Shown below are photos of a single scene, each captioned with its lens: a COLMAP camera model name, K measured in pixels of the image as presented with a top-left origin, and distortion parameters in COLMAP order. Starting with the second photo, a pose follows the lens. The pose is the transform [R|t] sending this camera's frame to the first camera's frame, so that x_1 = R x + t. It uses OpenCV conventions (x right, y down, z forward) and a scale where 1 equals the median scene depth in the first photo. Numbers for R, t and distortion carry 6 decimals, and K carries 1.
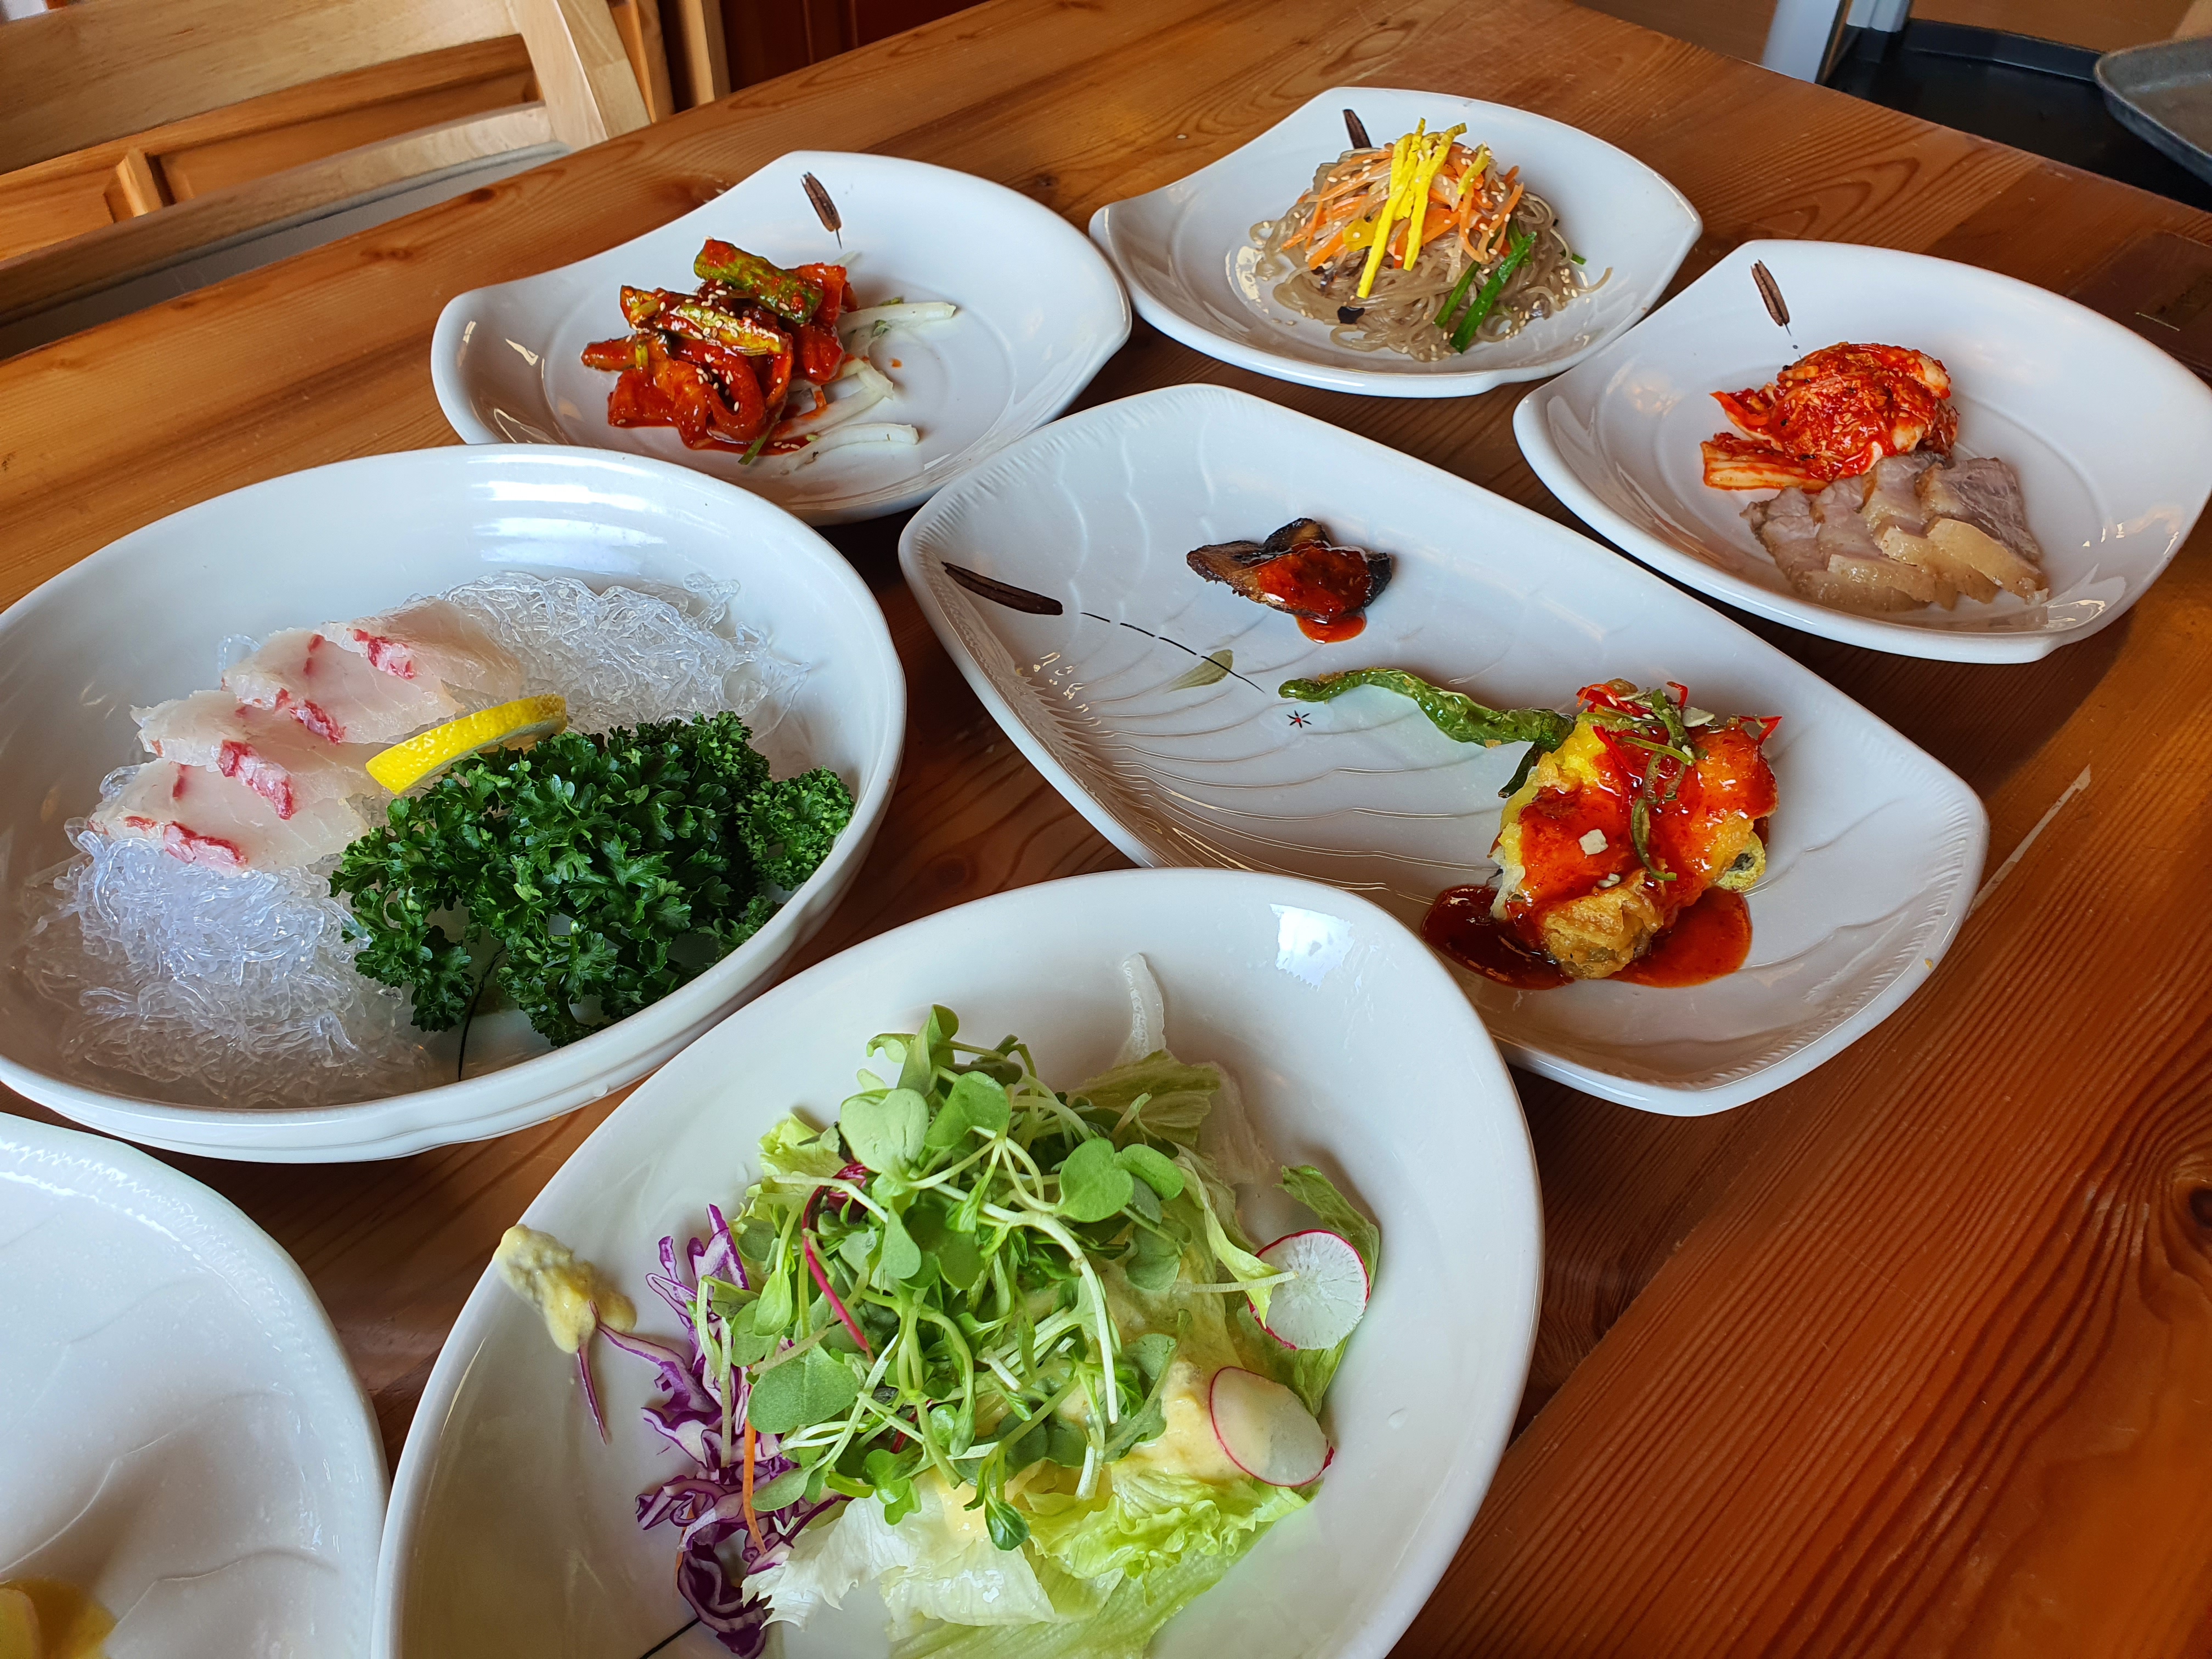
lens RADIAL K [[1698.9, 0, 1115.1], [0, 1698.9, 828.8], [0, 0, 1]] dist [0.064254, -0.225709]
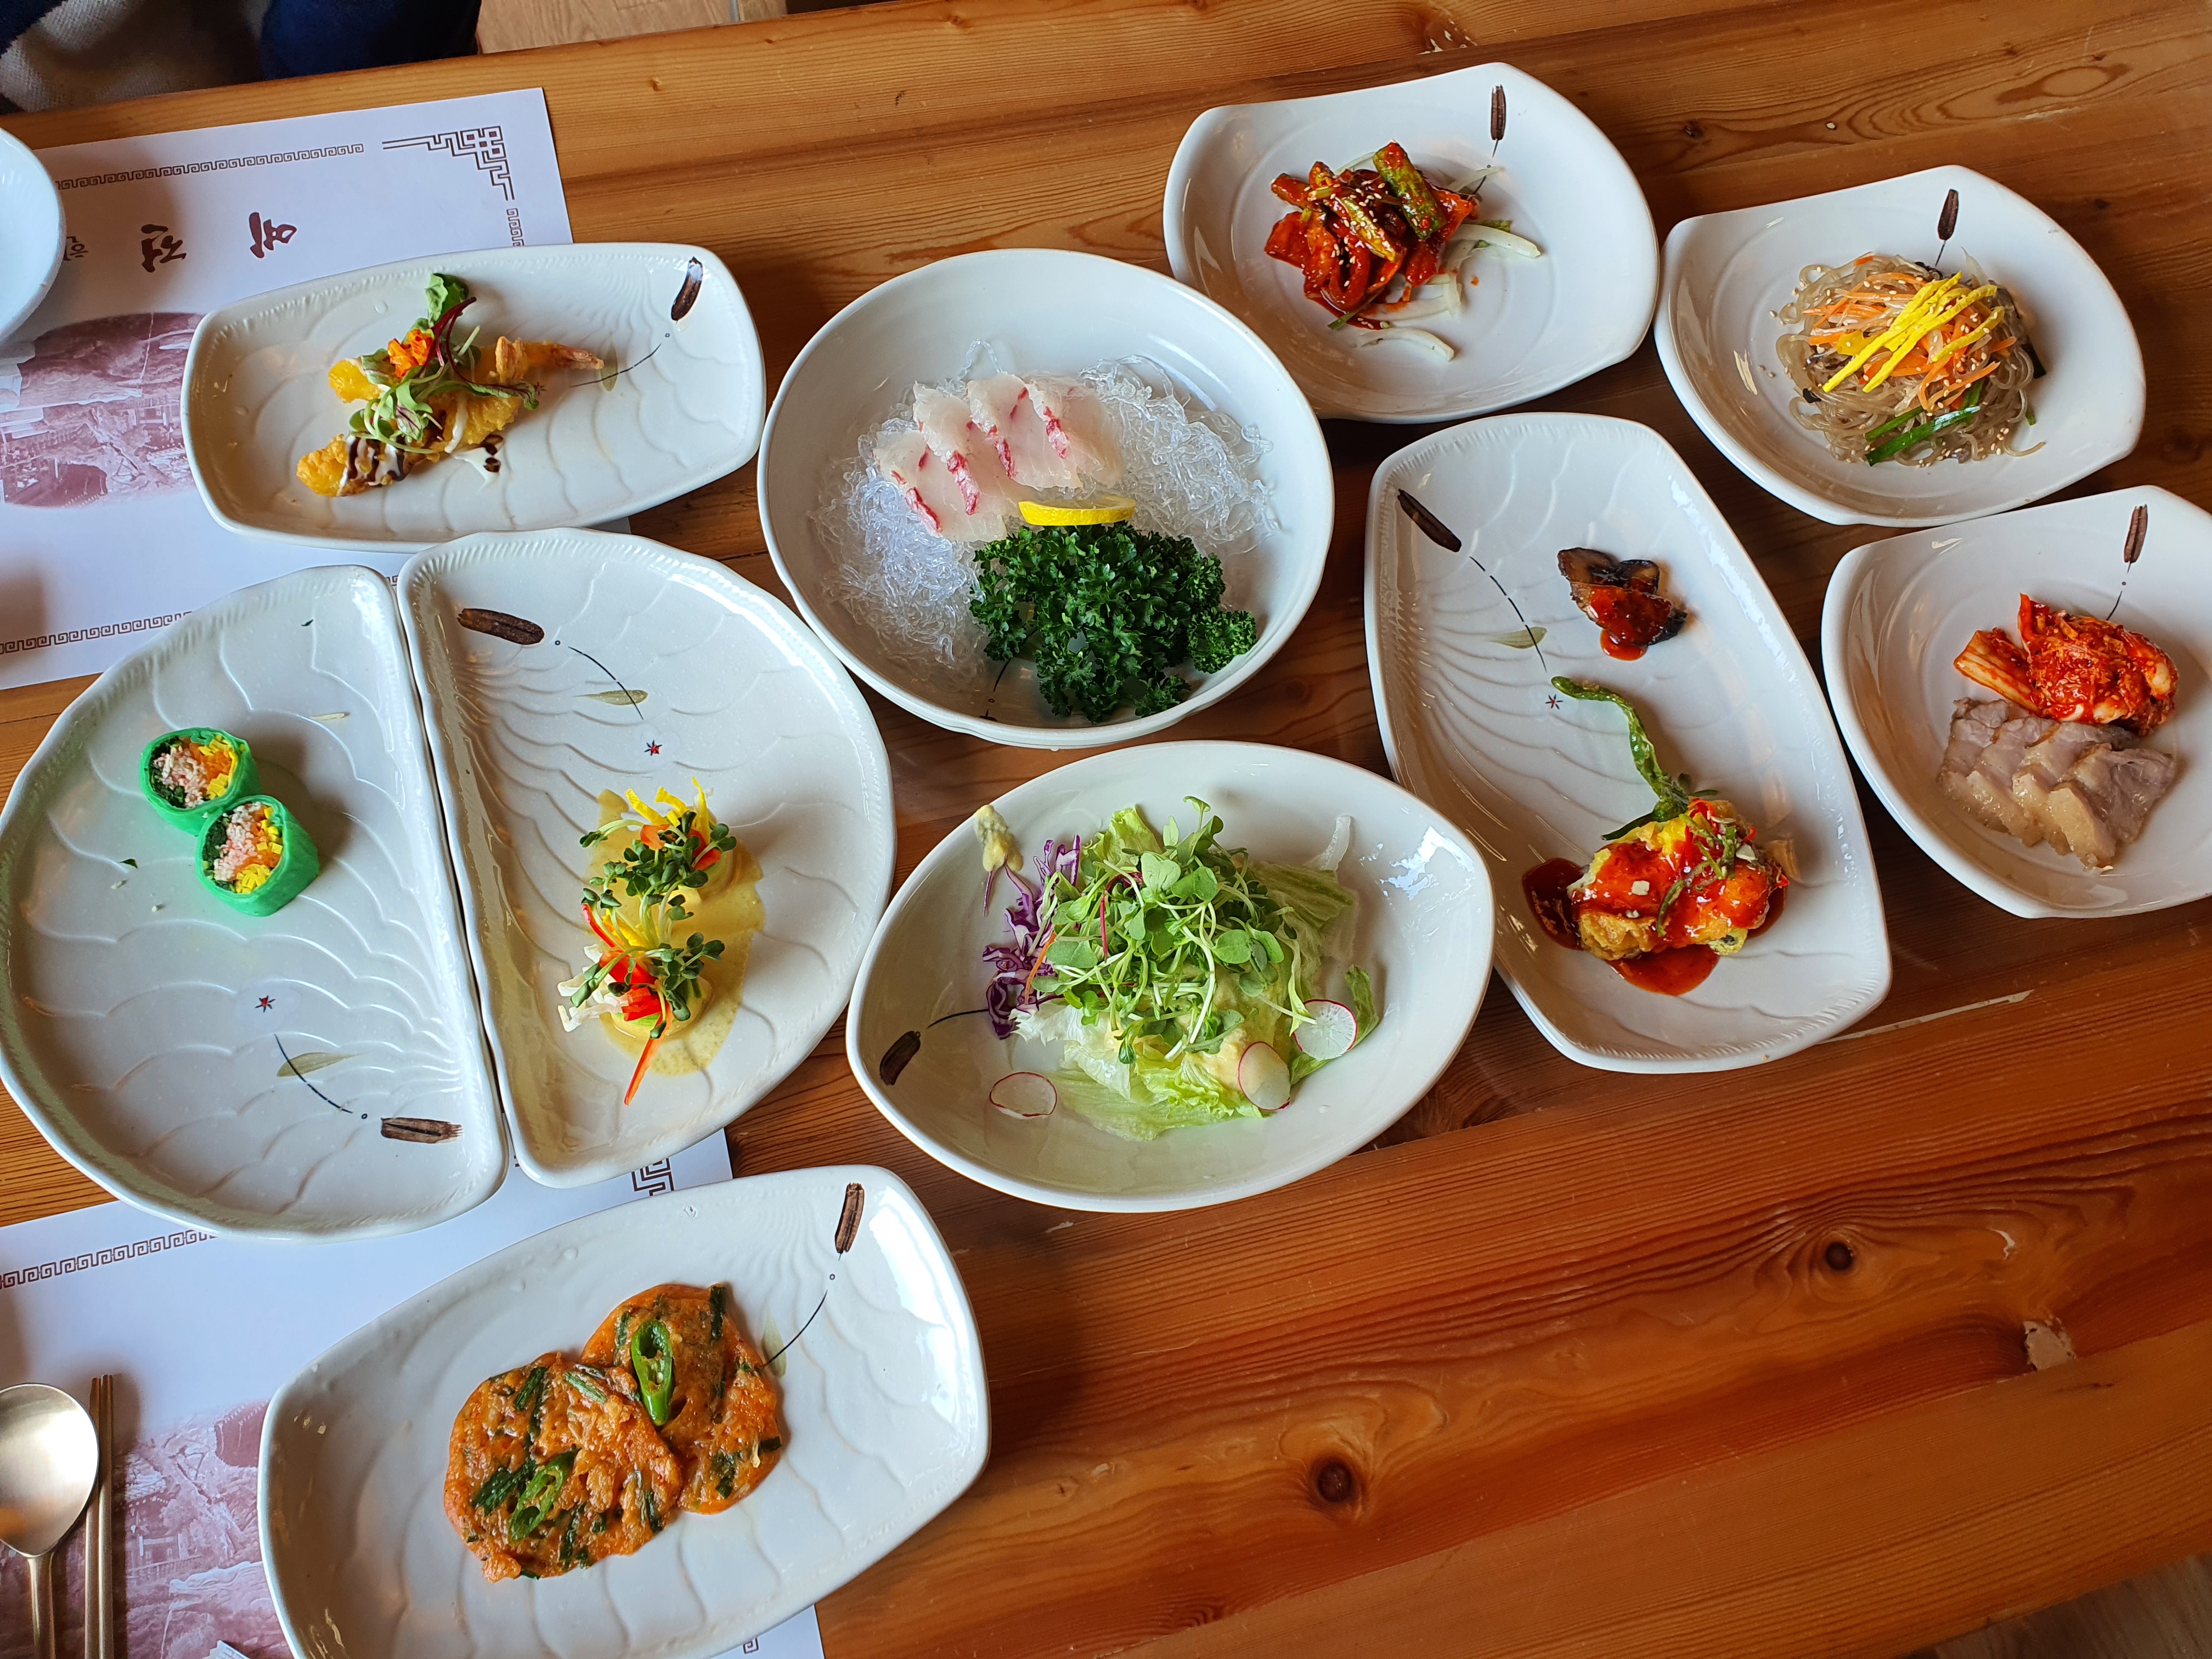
lens RADIAL K [[1698.9, 0, 1115.1], [0, 1698.9, 828.8], [0, 0, 1]] dist [0.064254, -0.225709]
pose [[0.851489, 0.501262, -0.153959, 0.077860], [-0.420094, 0.827811, 0.371819, -0.432476], [0.313827, -0.251922, 0.915449, -0.625874]]
